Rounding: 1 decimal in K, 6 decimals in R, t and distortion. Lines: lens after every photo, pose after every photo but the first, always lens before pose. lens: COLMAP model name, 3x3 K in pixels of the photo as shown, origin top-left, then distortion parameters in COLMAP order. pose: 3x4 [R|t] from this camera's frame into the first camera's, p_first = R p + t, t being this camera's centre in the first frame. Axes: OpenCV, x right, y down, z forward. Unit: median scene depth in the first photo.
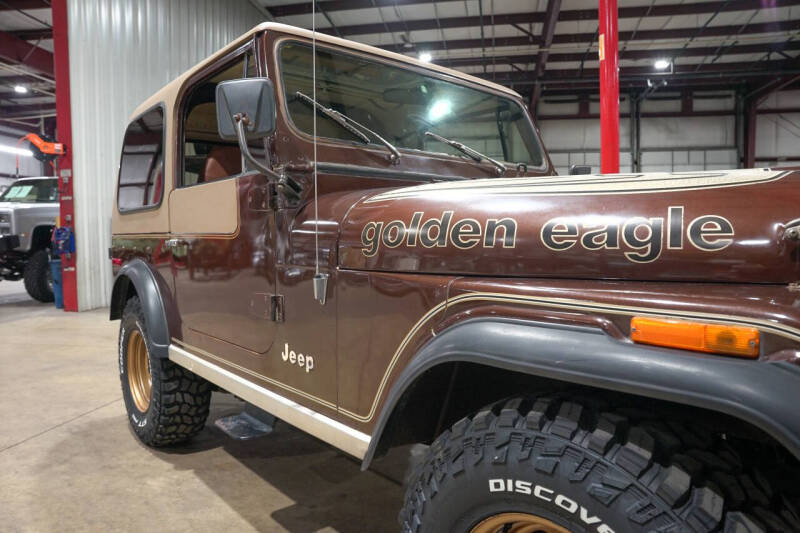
lens RADIAL K [[547.7, 0, 402.2], [0, 547.7, 265.7], [0, 0, 1]] dist [-0.140323, 0.109469]
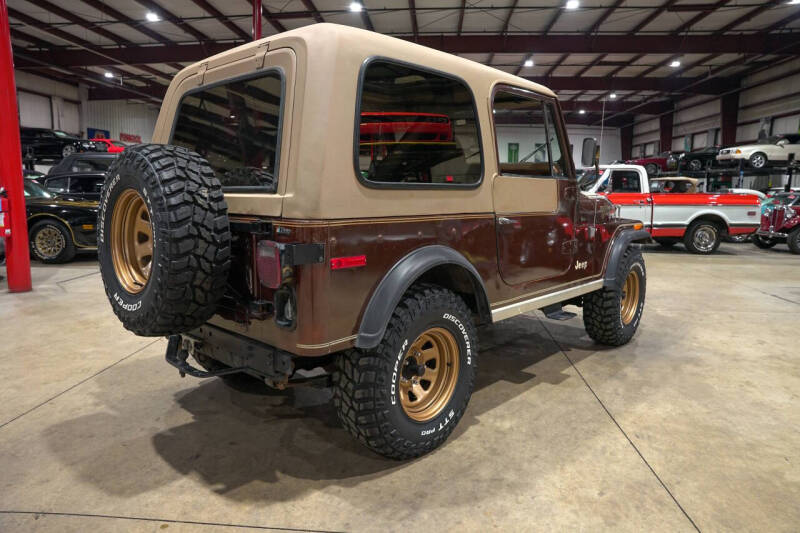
lens RADIAL K [[547.7, 0, 402.2], [0, 547.7, 265.7], [0, 0, 1]] dist [-0.140323, 0.109469]
pose [[-0.109903, -0.136393, 0.984540, -1.428447], [0.042303, 0.989001, 0.141733, -0.111116], [-0.993042, 0.057226, -0.102924, 1.201721]]
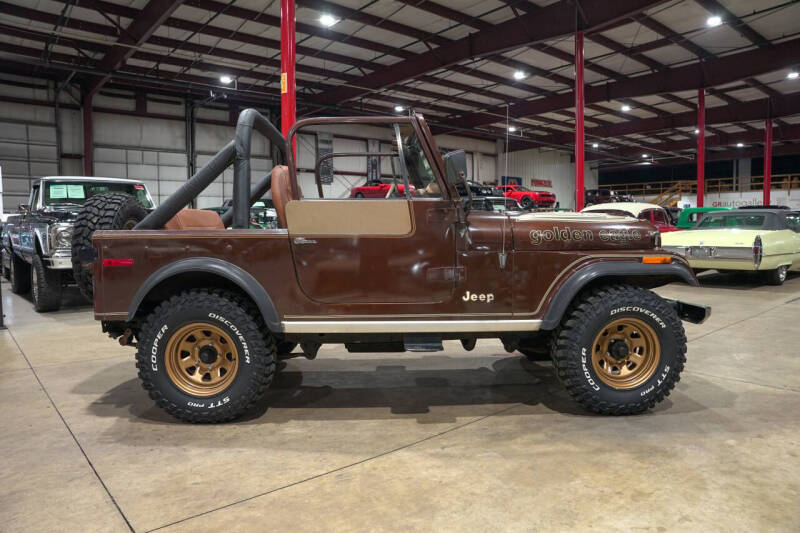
lens RADIAL K [[547.7, 0, 402.2], [0, 547.7, 265.7], [0, 0, 1]] dist [-0.140323, 0.109469]
pose [[0.630916, -0.050770, 0.774188, -1.154784], [0.045207, 0.998567, 0.028643, -0.009380], [-0.774533, 0.016927, 0.632307, -0.030736]]
